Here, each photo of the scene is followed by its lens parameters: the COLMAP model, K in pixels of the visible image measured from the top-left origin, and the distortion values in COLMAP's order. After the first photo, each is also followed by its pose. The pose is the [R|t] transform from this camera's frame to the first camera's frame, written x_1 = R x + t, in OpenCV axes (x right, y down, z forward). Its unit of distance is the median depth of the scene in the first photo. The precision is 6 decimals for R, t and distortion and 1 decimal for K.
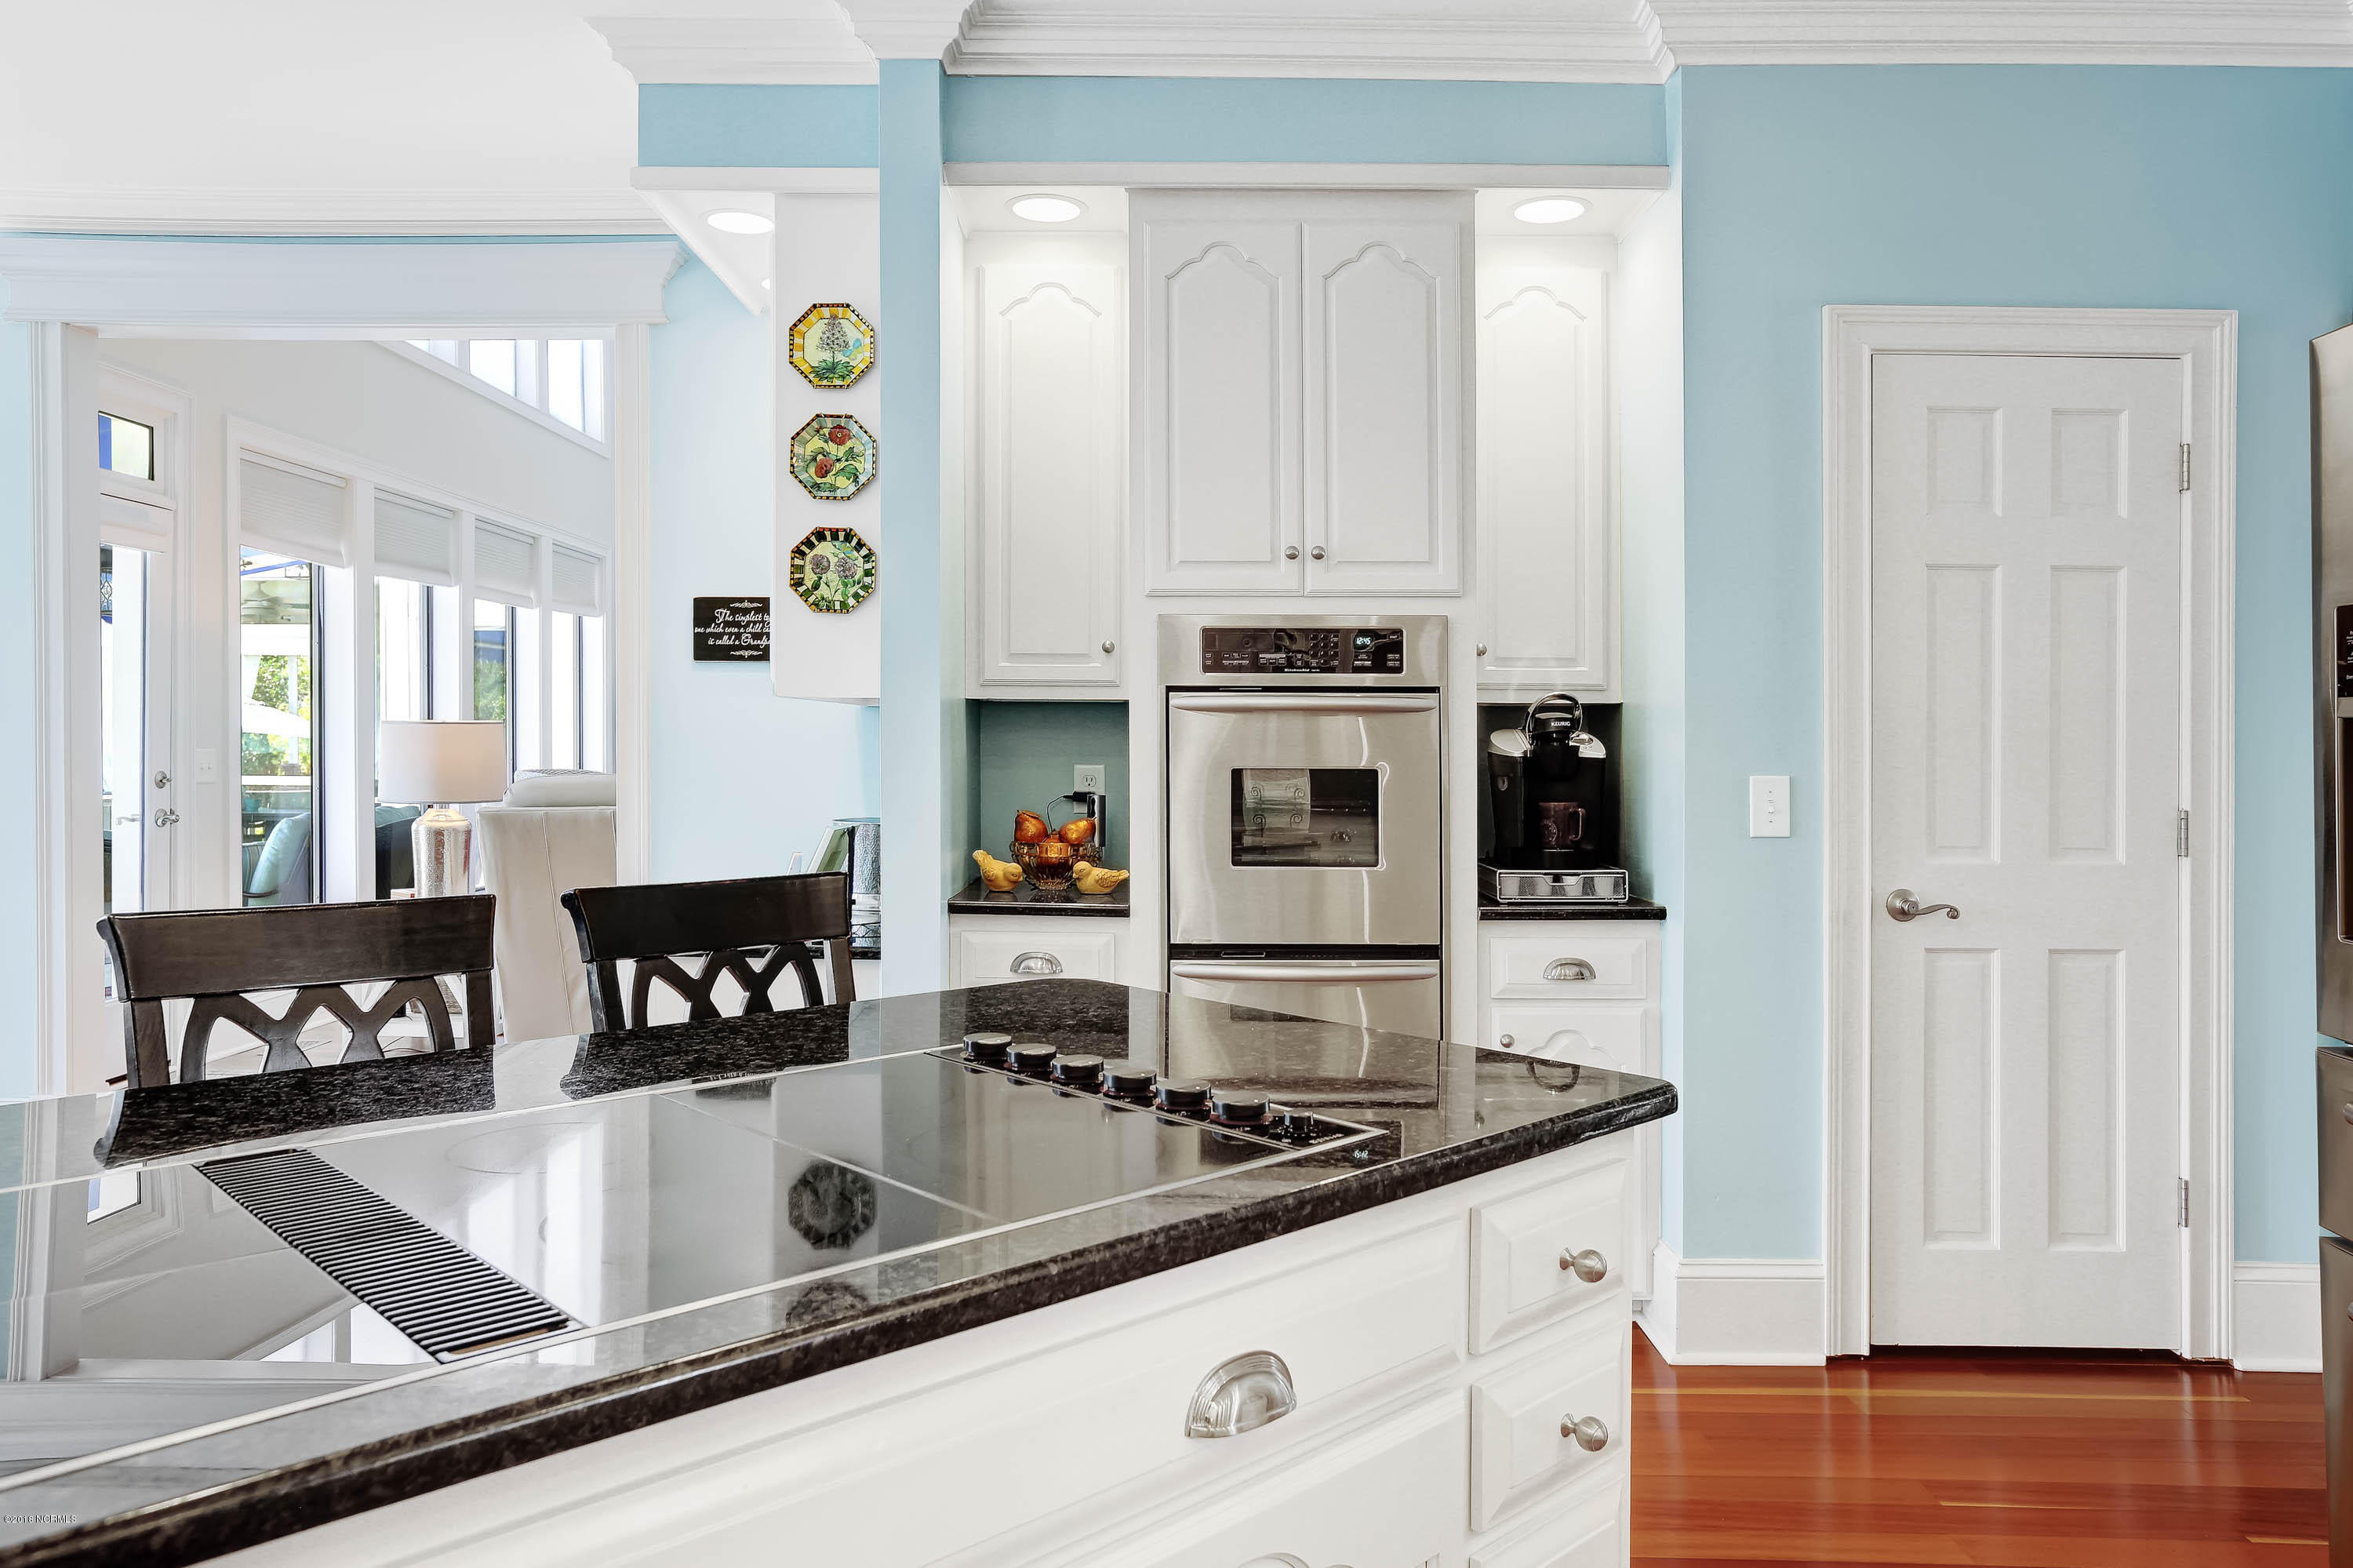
lens RADIAL K [[1610.0, 0, 1195.6], [0, 1610.0, 734.5], [0, 0, 1]] dist [-0.009767, 0.000861]
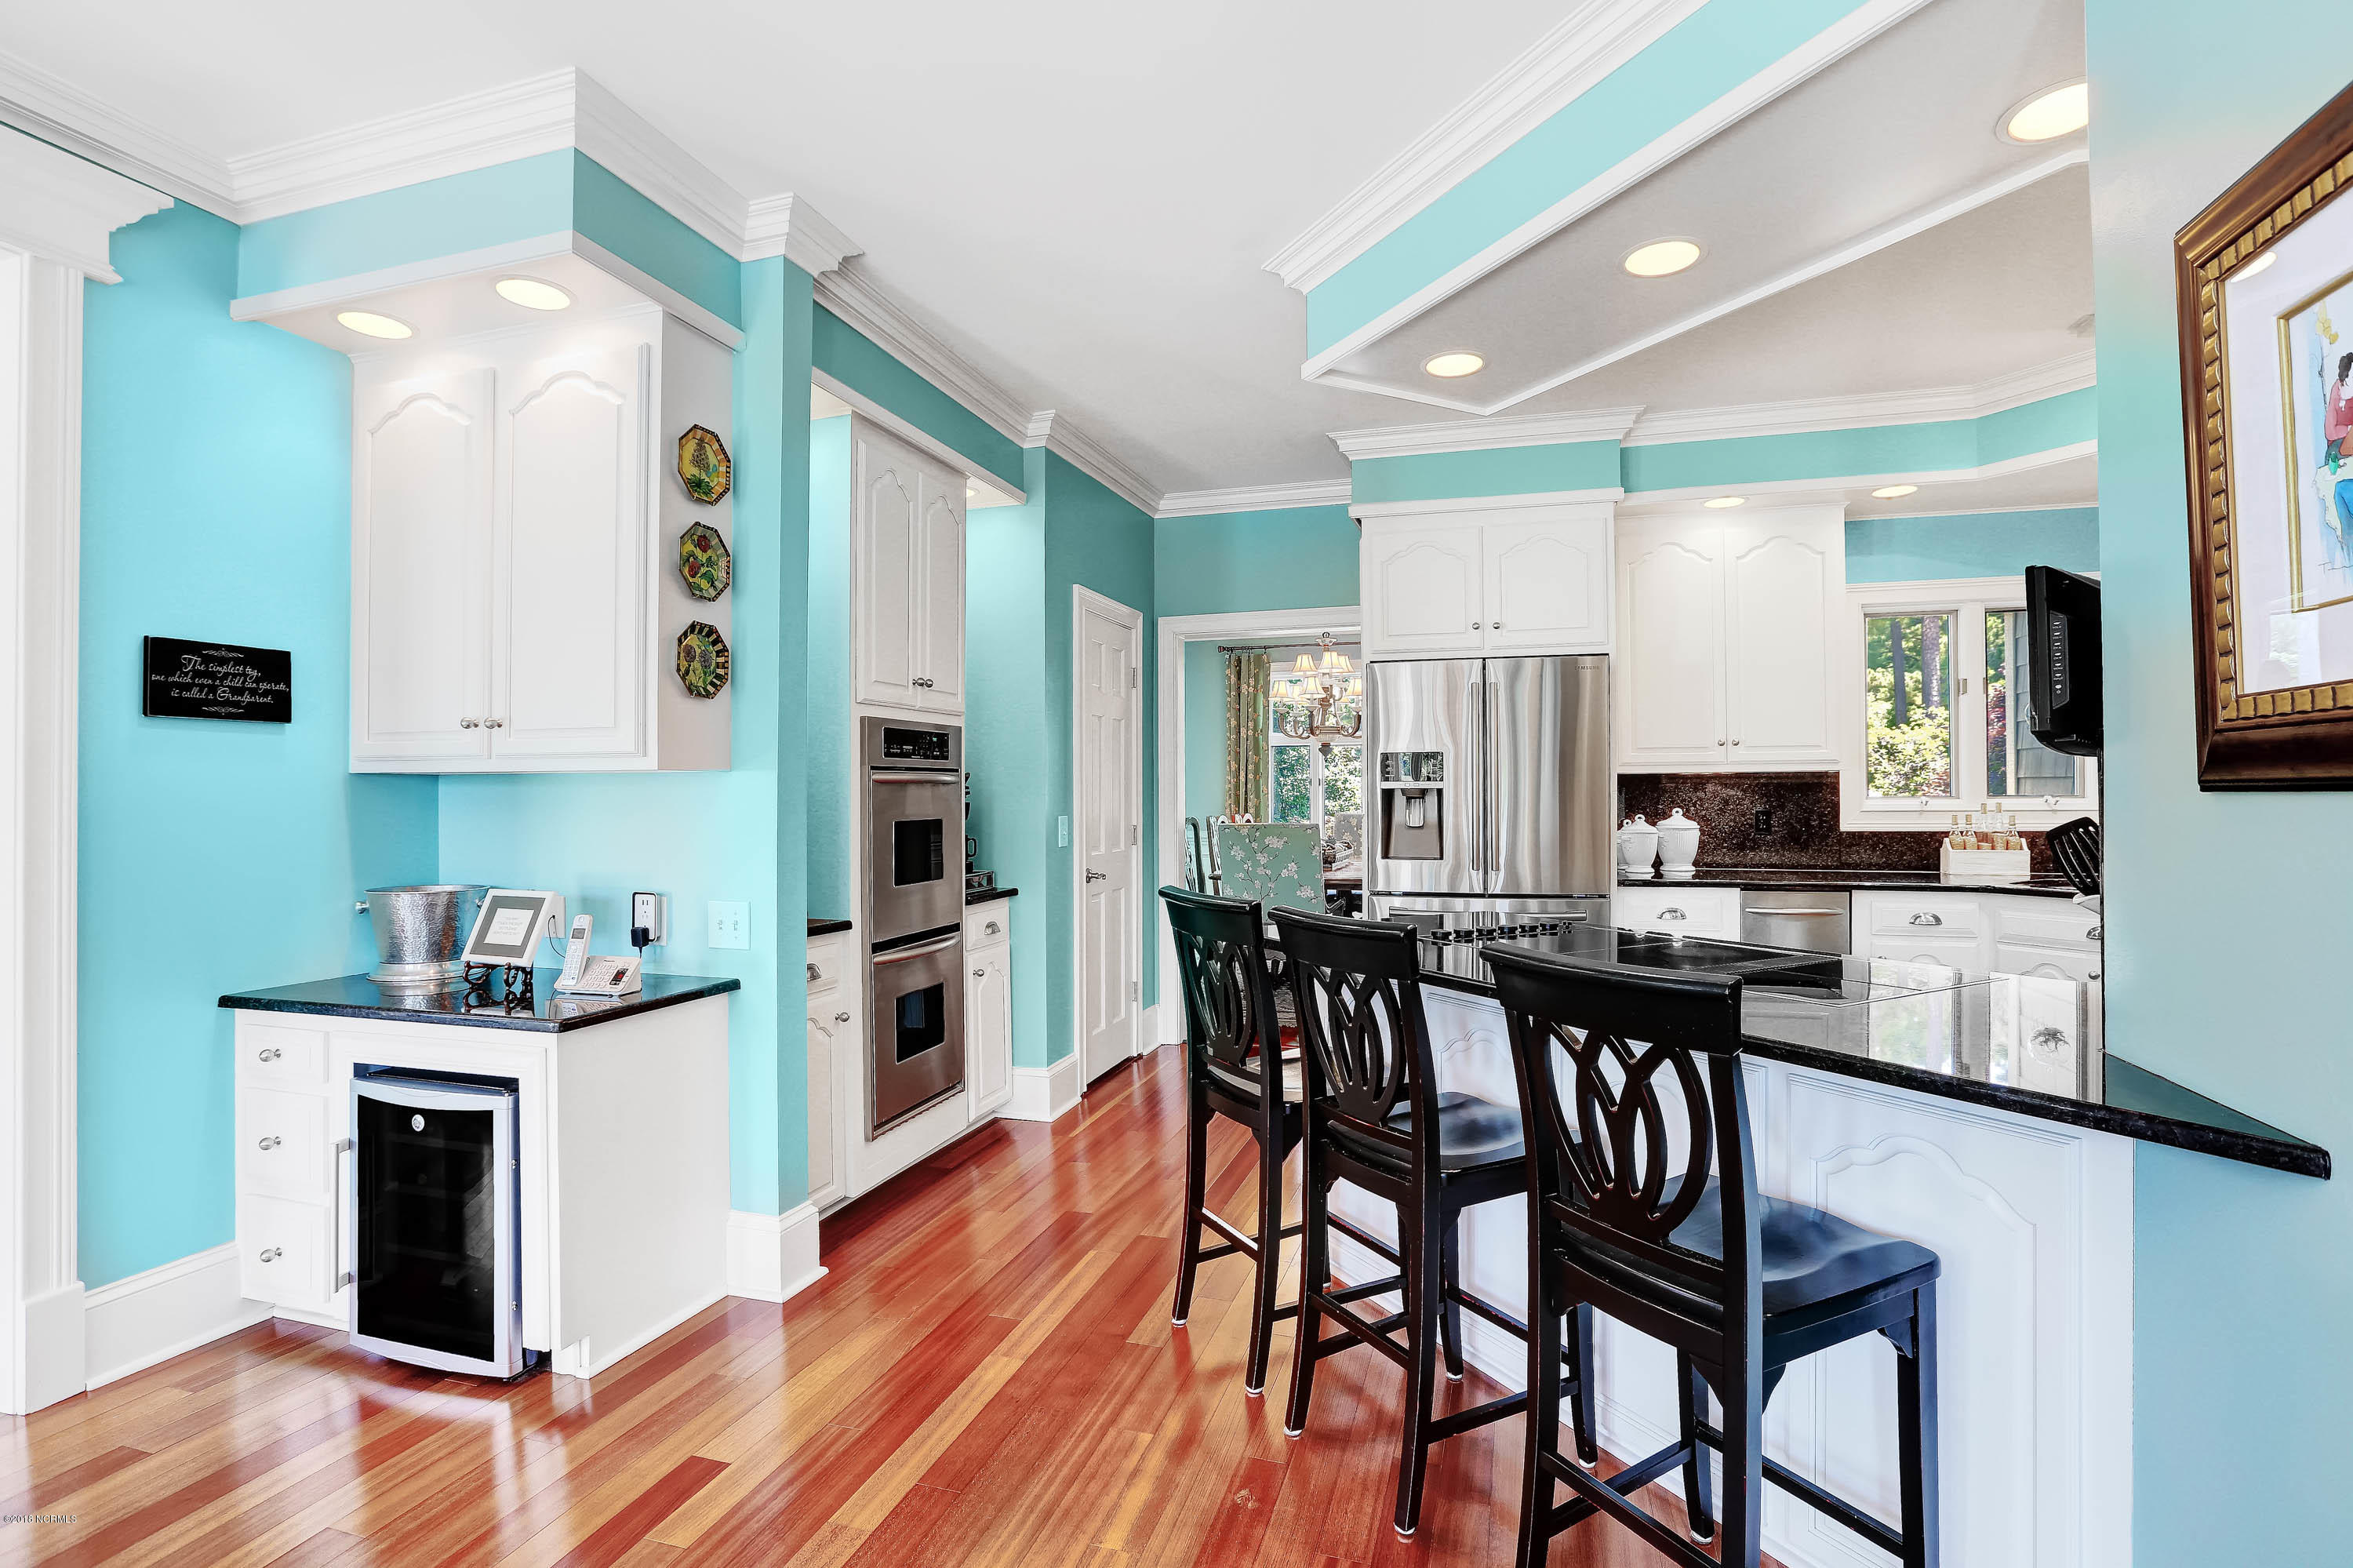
lens RADIAL K [[1129.6, 0, 1187.3], [0, 1129.6, 795.1], [0, 0, 1]] dist [-0.025654, 0.001142]
pose [[0.261763, -0.009030, 0.965090, -0.909543], [0.004111, 0.999958, 0.008242, -0.010893], [-0.965124, 0.001810, 0.261789, 0.454577]]
